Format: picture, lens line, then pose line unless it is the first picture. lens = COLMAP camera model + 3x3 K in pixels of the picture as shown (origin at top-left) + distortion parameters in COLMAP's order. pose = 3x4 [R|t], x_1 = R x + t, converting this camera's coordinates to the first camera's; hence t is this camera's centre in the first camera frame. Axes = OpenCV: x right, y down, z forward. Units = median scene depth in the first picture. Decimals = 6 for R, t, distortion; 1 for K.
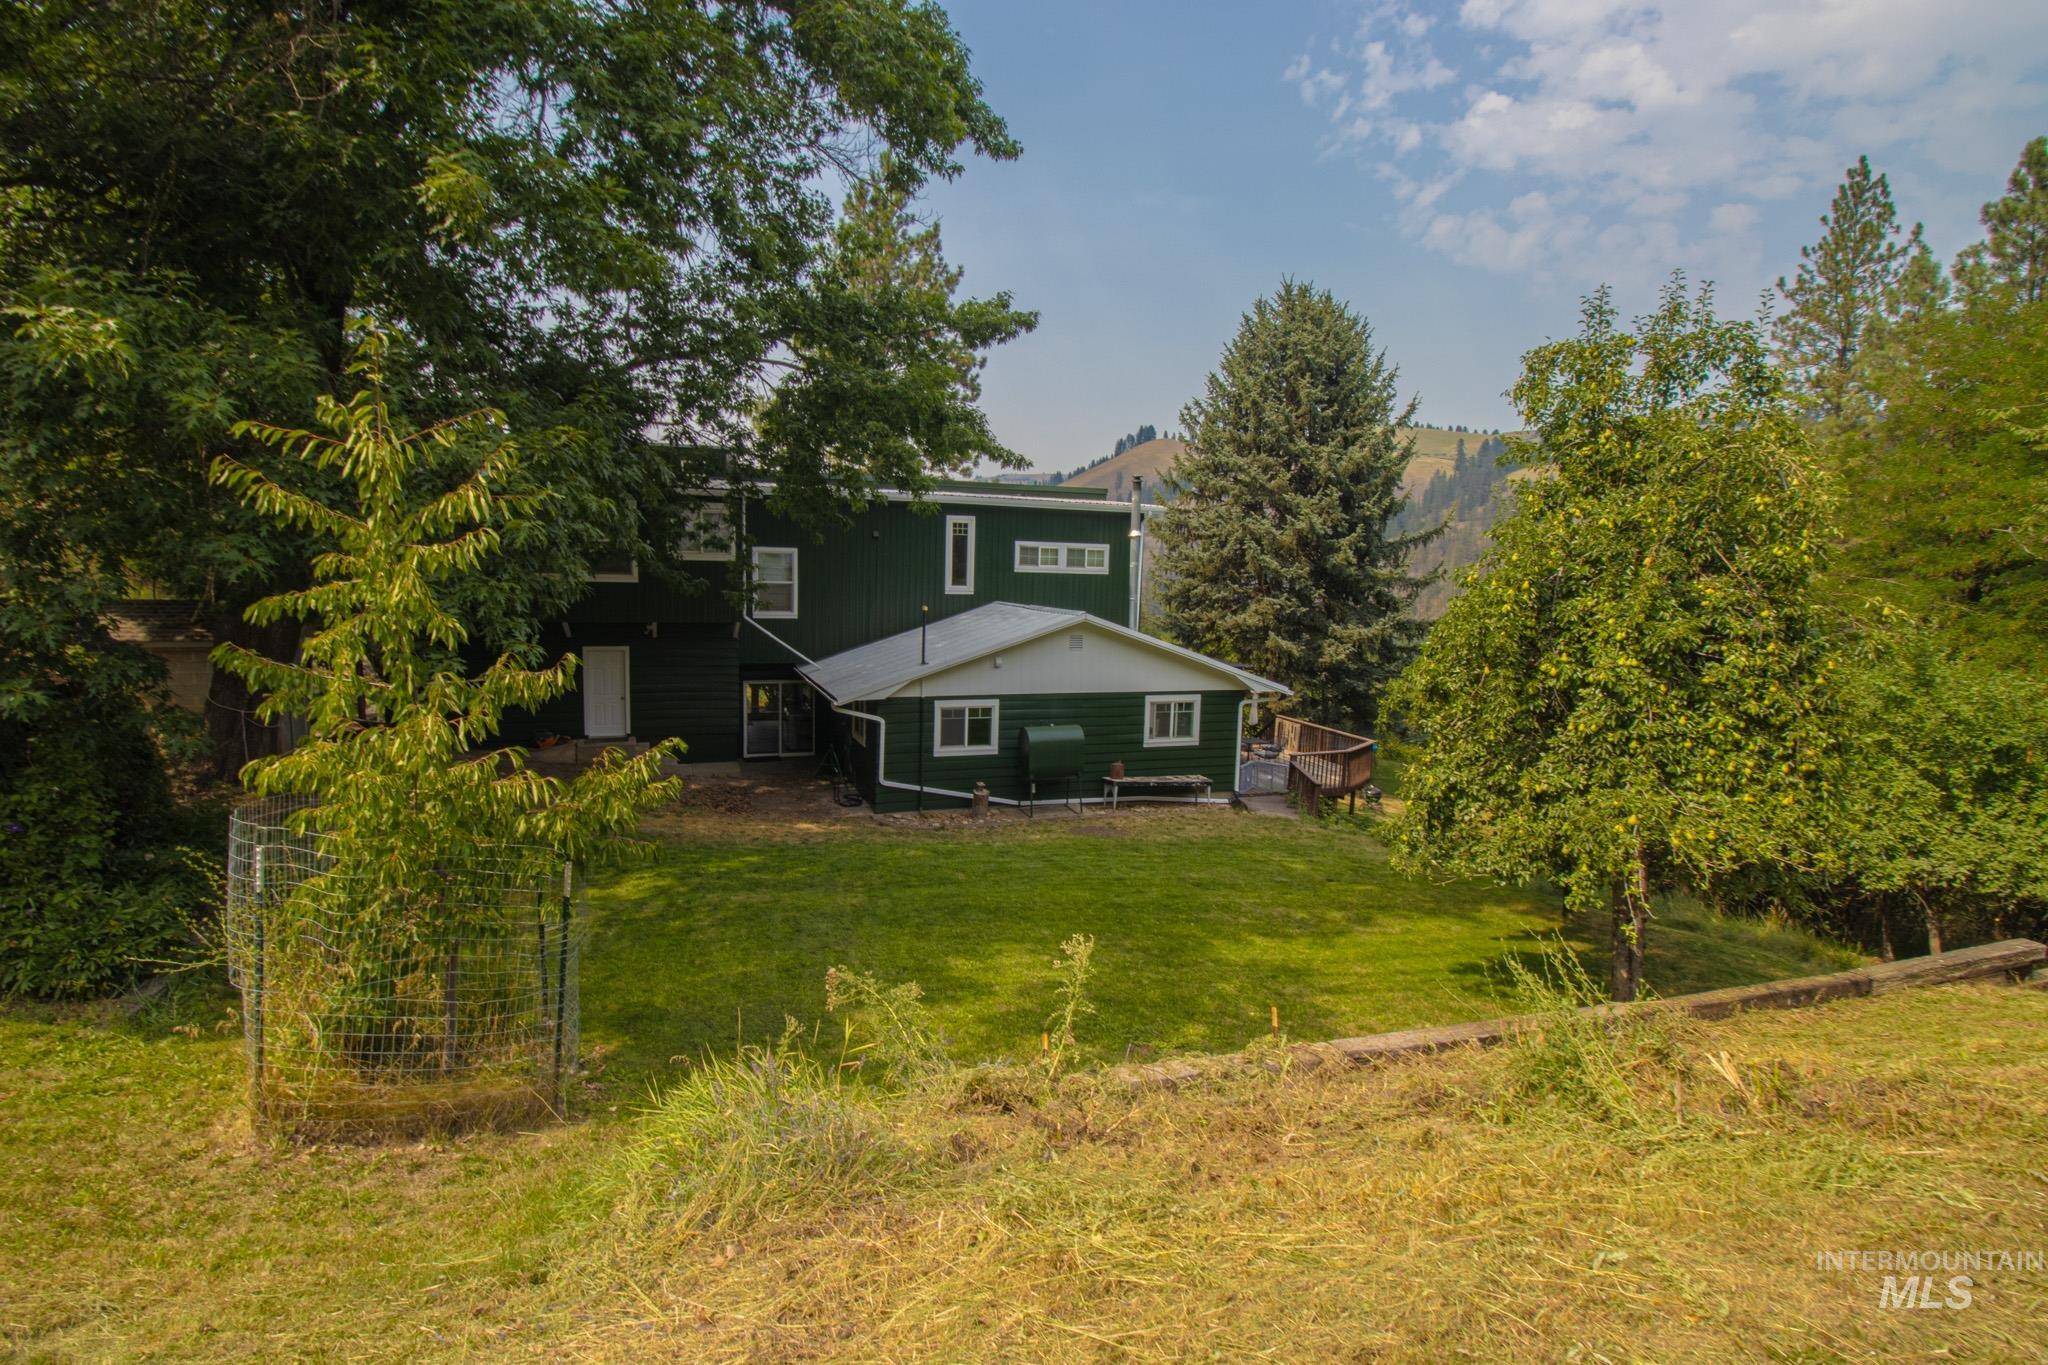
lens RADIAL K [[964.4, 0, 1025.3], [0, 964.4, 690.0], [0, 0, 1]] dist [-0.001244, -0.014103]
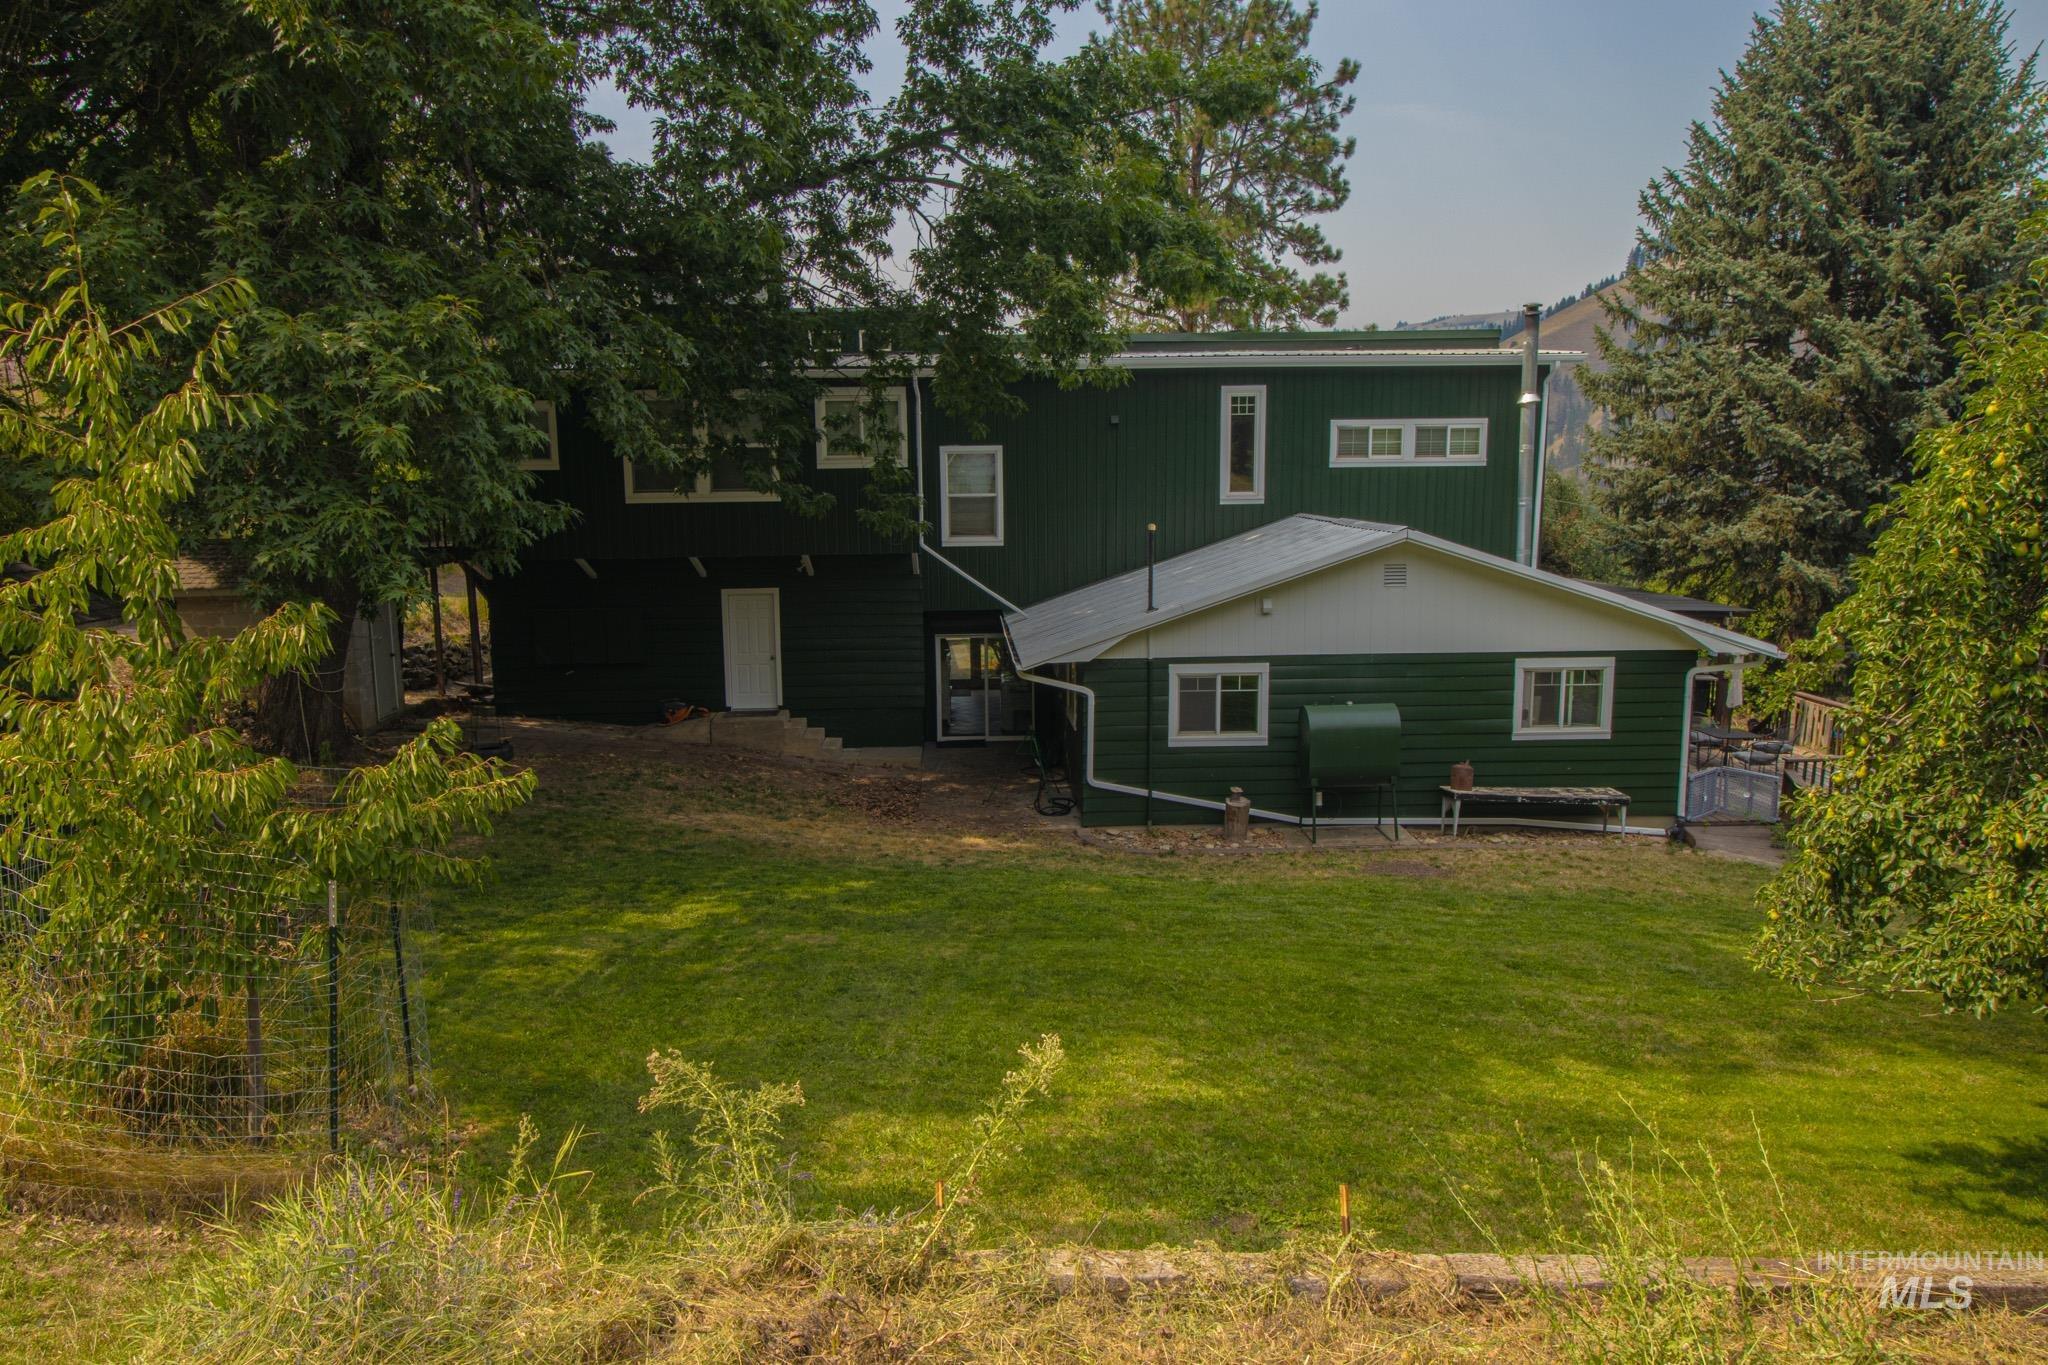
lens RADIAL K [[1392.6, 0, 1023.1], [0, 1392.6, 696.5], [0, 0, 1]] dist [0.005686, -0.004921]
pose [[0.949512, 0.014397, -0.313401, 0.104352], [-0.002904, 0.999307, 0.037109, -0.002038], [0.313718, -0.034325, 0.948896, 0.038763]]
